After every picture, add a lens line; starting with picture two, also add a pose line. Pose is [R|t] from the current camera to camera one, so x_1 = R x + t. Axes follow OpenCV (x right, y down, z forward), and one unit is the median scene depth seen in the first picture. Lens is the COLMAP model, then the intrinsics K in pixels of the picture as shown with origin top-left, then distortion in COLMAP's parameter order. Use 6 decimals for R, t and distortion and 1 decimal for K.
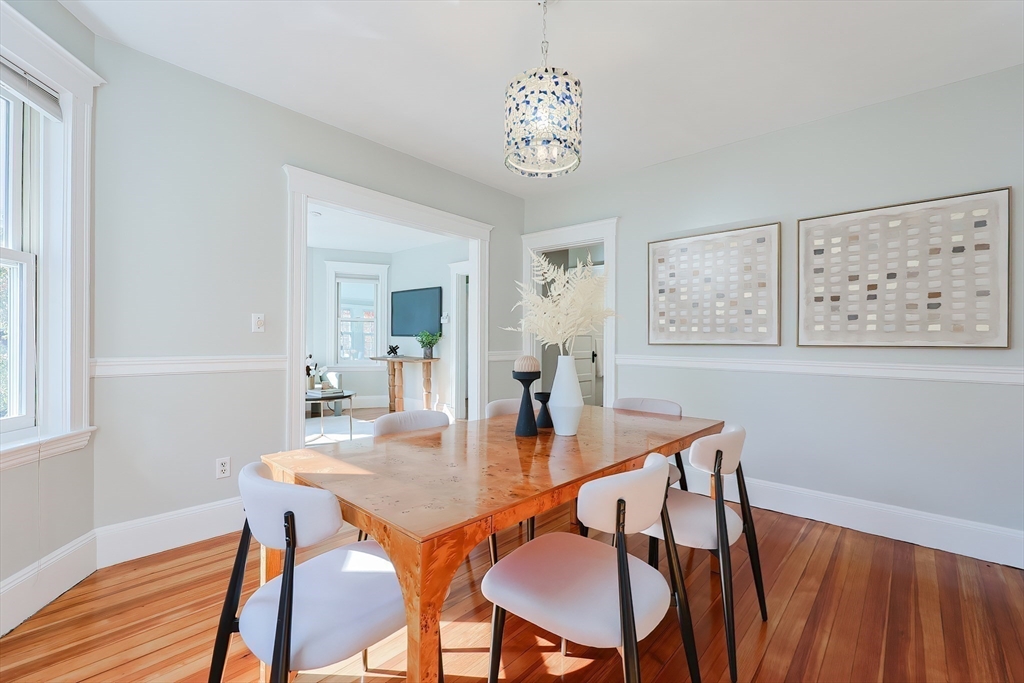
lens RADIAL K [[440.3, 0, 504.2], [0, 440.3, 344.1], [0, 0, 1]] dist [-0.003615, 0.000391]
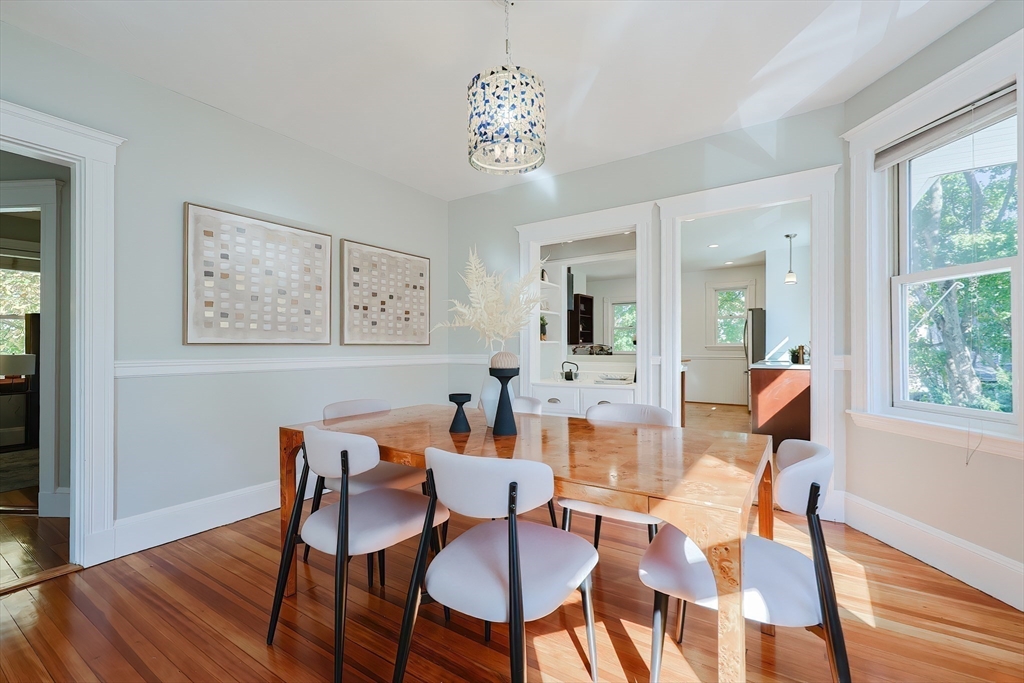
lens RADIAL K [[440.3, 0, 505.0], [0, 440.3, 339.7], [0, 0, 1]] dist [-0.003615, 0.000391]
pose [[-0.150826, 0.003842, 0.988553, -0.535627], [0.000938, 0.999993, -0.003743, -0.003862], [-0.988560, 0.000362, -0.150829, 0.695539]]
